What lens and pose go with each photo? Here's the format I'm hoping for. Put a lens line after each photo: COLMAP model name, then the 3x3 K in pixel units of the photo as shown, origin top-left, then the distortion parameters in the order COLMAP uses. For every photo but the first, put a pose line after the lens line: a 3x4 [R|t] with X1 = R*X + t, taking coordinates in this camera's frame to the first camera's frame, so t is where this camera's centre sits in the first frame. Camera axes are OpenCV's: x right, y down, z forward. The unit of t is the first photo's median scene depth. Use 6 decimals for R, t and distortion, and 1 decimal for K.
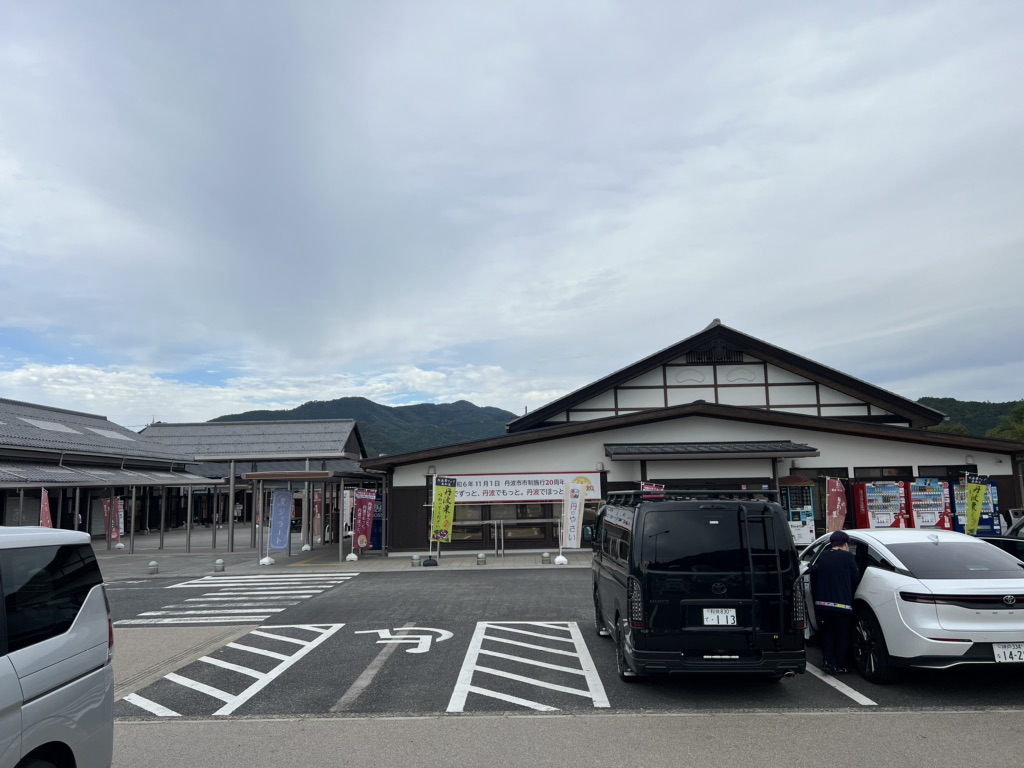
lens RADIAL K [[771.3, 0, 506.1], [0, 771.3, 378.2], [0, 0, 1]] dist [0.046791, -0.025736]
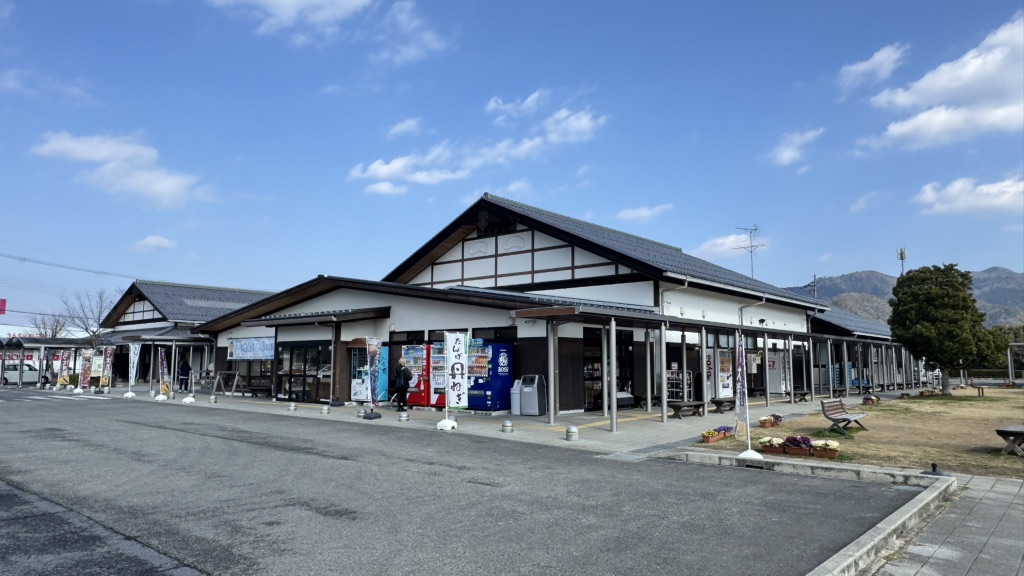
lens RADIAL K [[663.2, 0, 512.3], [0, 663.2, 292.7], [0, 0, 1]] dist [0.002223, 0.001155]
pose [[0.766183, -0.045121, -0.641036, 1.087181], [0.074363, 0.997056, 0.018700, 0.056696], [0.638305, -0.061997, 0.767283, 0.399966]]
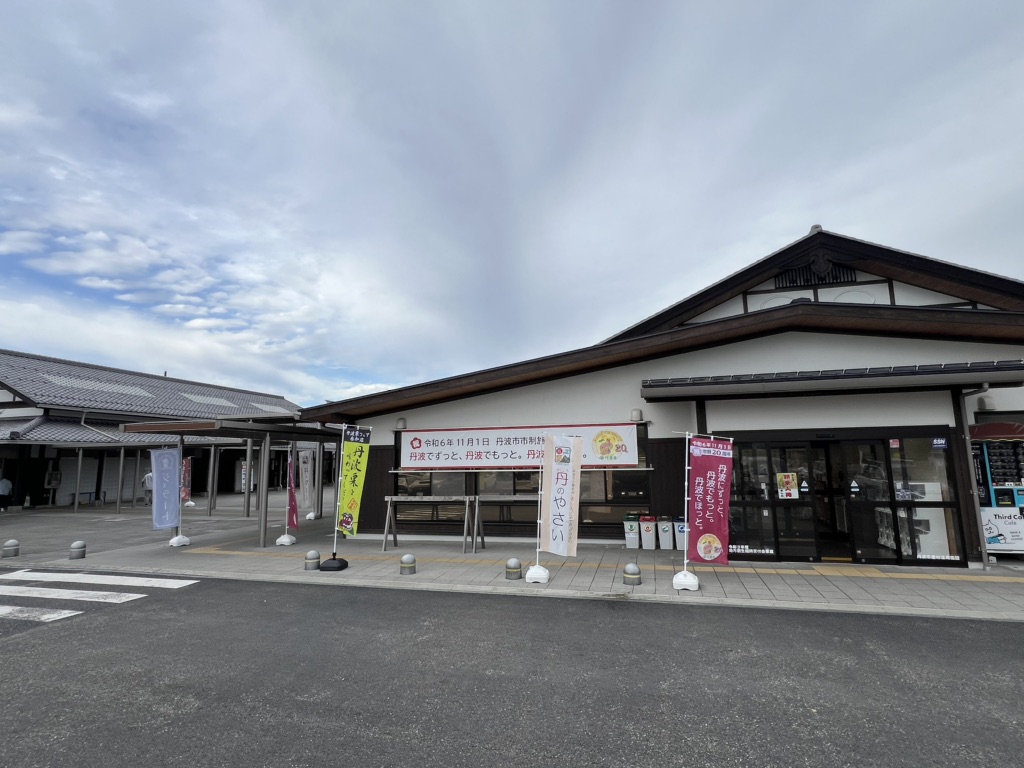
lens RADIAL K [[529.2, 0, 505.6], [0, 529.2, 379.4], [0, 0, 1]] dist [-0.020072, 0.003100]
pose [[0.969089, -0.031380, -0.244709, 0.124928], [0.030580, 0.999507, -0.007067, 0.083967], [0.244810, -0.000635, 0.969571, 0.540194]]
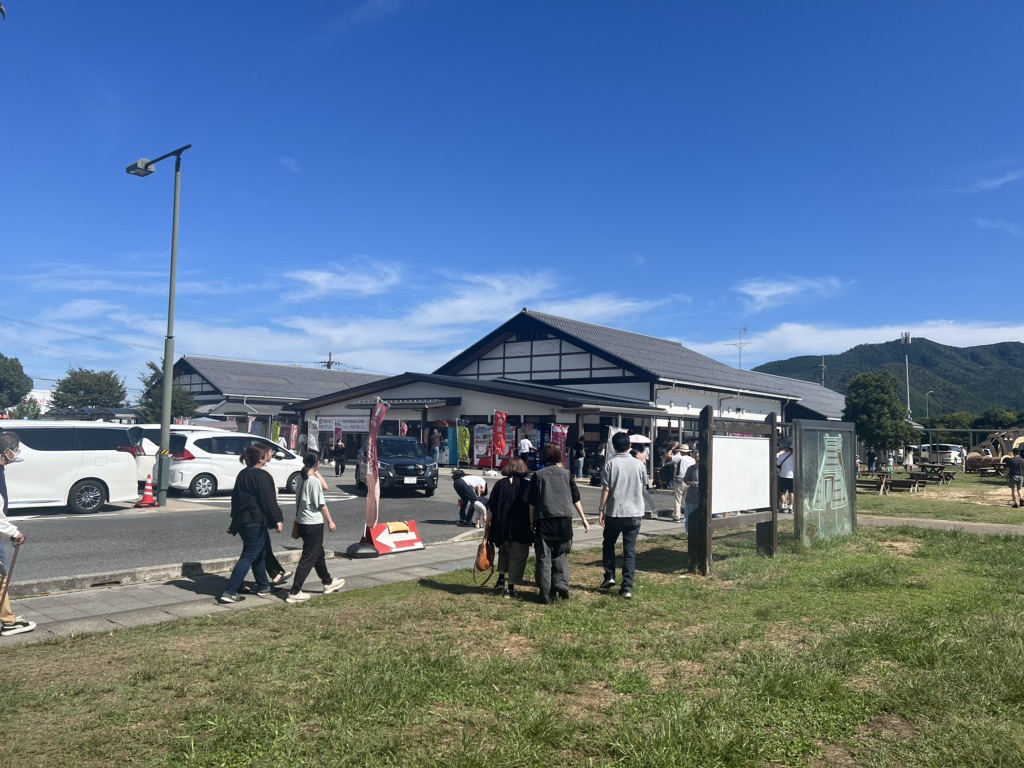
lens RADIAL K [[771.3, 0, 512.6], [0, 771.3, 380.3], [0, 0, 1]] dist [0.046791, -0.025736]
pose [[0.771960, -0.008310, -0.635617, 1.398418], [0.054855, 0.997055, 0.053586, -0.028009], [0.633300, -0.076233, 0.770143, -0.094179]]
